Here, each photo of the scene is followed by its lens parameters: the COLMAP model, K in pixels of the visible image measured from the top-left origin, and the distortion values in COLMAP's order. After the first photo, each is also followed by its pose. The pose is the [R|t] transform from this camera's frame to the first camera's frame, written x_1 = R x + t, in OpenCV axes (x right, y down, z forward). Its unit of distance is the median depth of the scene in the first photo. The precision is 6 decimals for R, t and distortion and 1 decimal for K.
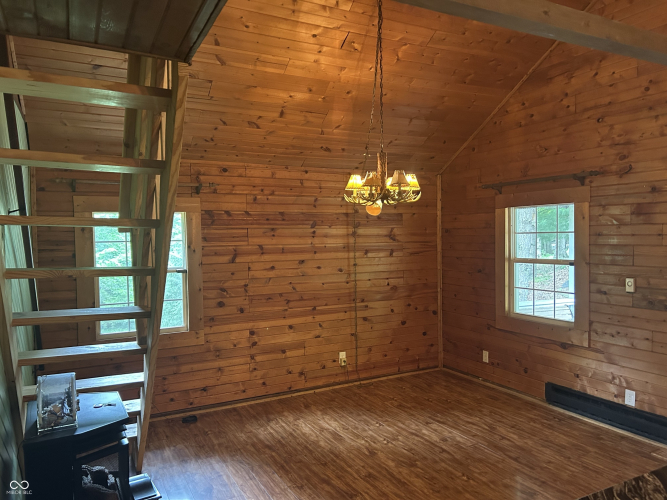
lens RADIAL K [[500.4, 0, 336.1], [0, 500.4, 250.9], [0, 0, 1]] dist [0.061397, -0.073567]
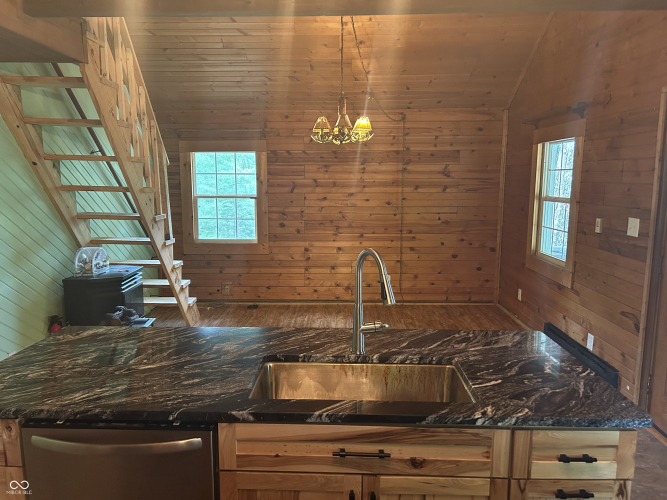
lens RADIAL K [[500.4, 0, 327.7], [0, 500.4, 250.5], [0, 0, 1]] dist [0.061397, -0.073567]
pose [[0.871863, 0.084599, -0.482388, 0.465124], [-0.026645, 0.991703, 0.125761, 0.006637], [0.489024, -0.096793, 0.866883, -0.051955]]
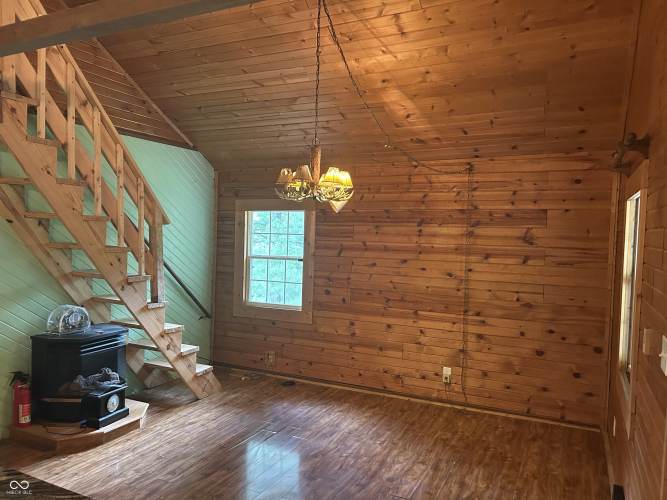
lens RADIAL K [[500.4, 0, 331.2], [0, 500.4, 252.0], [0, 0, 1]] dist [0.061397, -0.073567]
pose [[0.595814, 0.059421, -0.800921, 0.626417], [-0.055542, 0.997920, 0.032718, -0.019929], [0.801199, 0.024991, 0.597875, 0.317745]]
